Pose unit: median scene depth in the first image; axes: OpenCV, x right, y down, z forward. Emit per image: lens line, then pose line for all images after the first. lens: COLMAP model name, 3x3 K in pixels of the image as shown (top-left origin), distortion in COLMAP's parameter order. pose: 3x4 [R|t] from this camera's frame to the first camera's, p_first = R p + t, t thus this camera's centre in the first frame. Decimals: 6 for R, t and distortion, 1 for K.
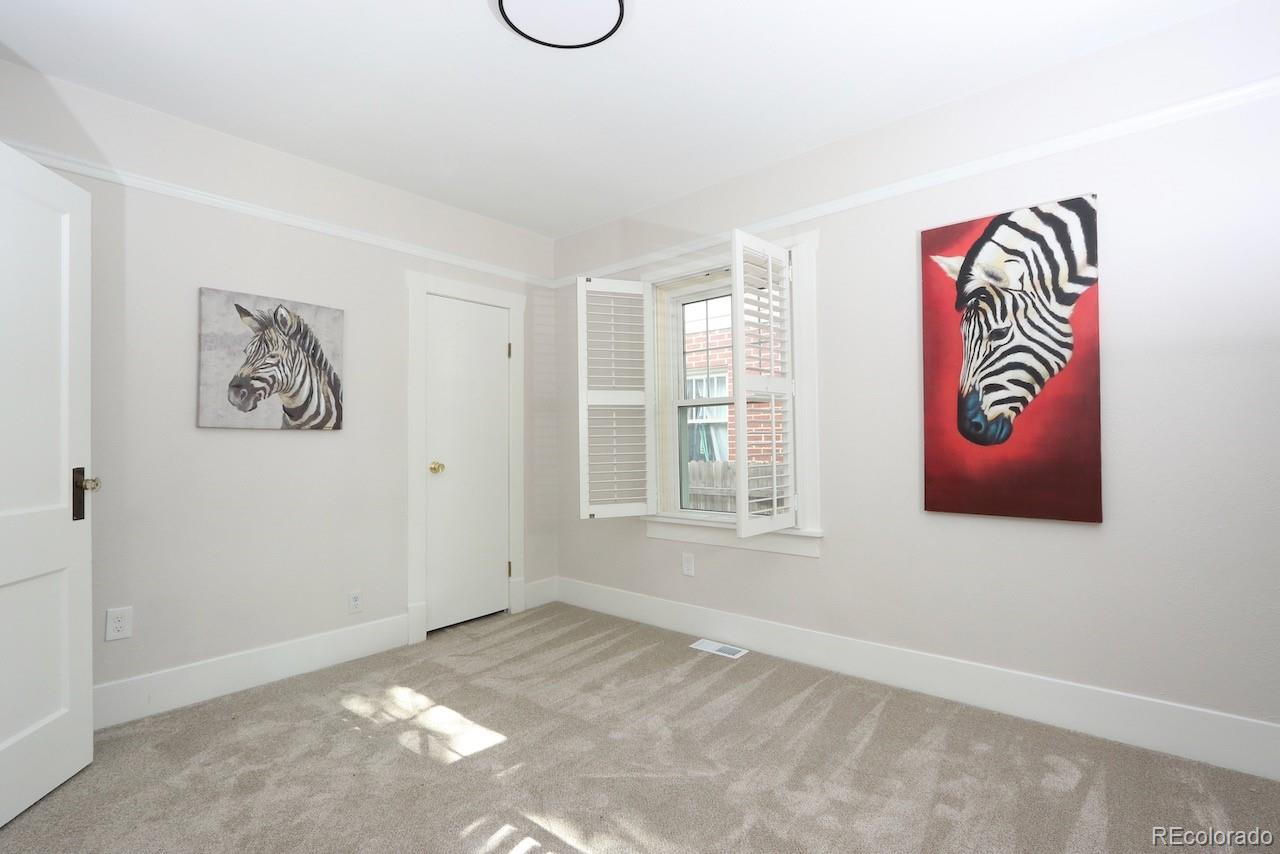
lens RADIAL K [[612.6, 0, 634.9], [0, 612.6, 412.1], [0, 0, 1]] dist [-0.018379, 0.001314]
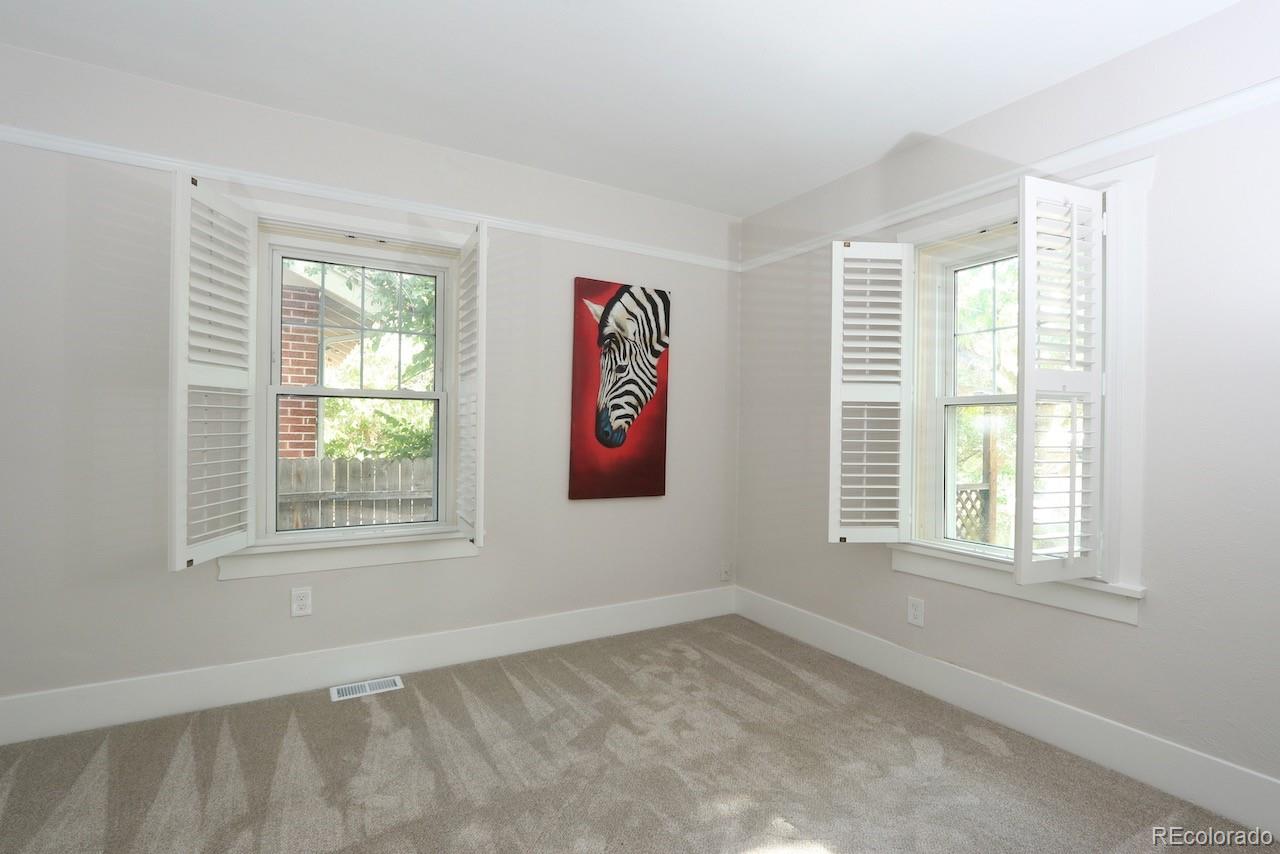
lens RADIAL K [[590.6, 0, 631.9], [0, 590.6, 428.0], [0, 0, 1]] dist [-0.017464, 0.001190]
pose [[0.303177, 0.021744, 0.952686, -0.698285], [-0.057551, 0.998333, -0.004471, 0.013054], [-0.951195, -0.053472, 0.303923, 0.555366]]
